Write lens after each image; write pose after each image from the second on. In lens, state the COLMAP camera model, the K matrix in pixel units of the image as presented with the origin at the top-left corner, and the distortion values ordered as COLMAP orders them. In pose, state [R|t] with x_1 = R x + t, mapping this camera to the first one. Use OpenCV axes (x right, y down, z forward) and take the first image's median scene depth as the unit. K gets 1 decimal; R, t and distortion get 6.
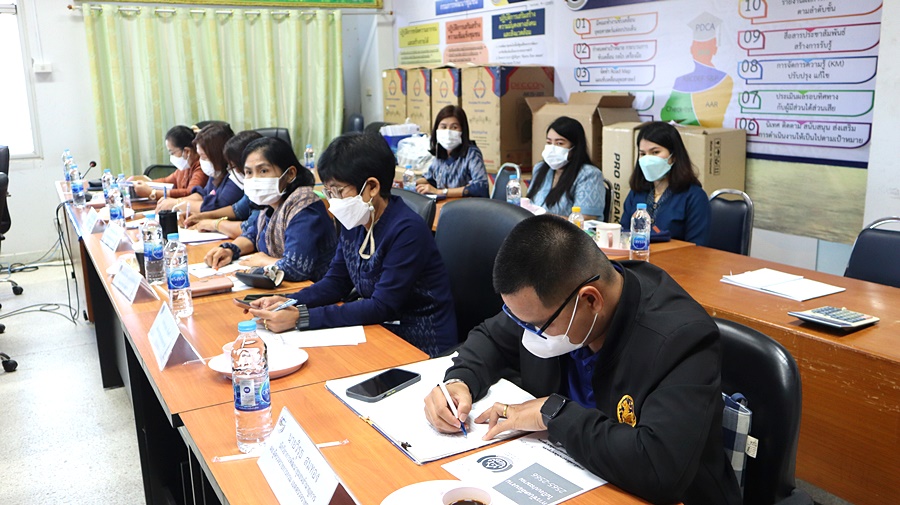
lens RADIAL K [[771.5, 0, 450.0], [0, 771.5, 252.5], [0, 0, 1]] dist [-0.073680, 0.093353]
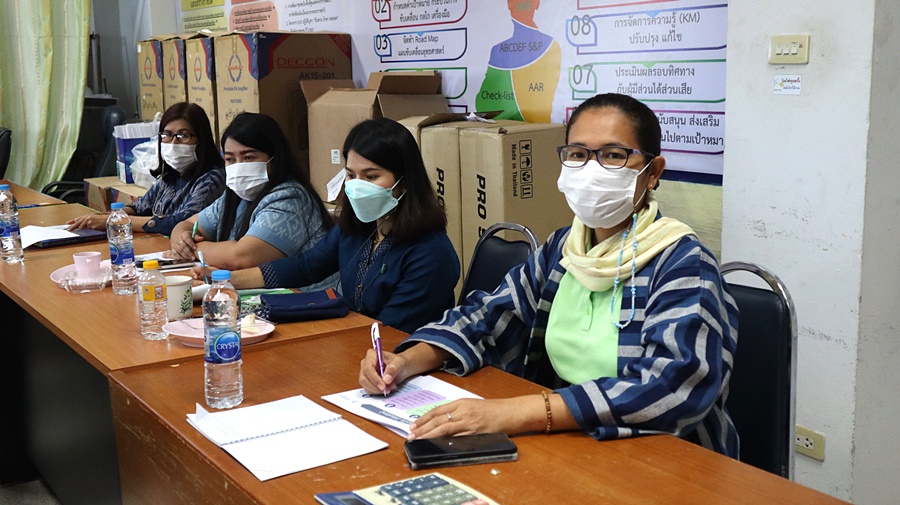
lens RADIAL K [[1007.7, 0, 450.0], [0, 1007.7, 252.5], [0, 0, 1]] dist [0.009495, 0.014095]
pose [[0.999226, -0.006601, 0.038777, 0.241219], [0.008139, 0.999181, -0.039636, -0.022992], [-0.038484, 0.039921, 0.998461, 0.169760]]
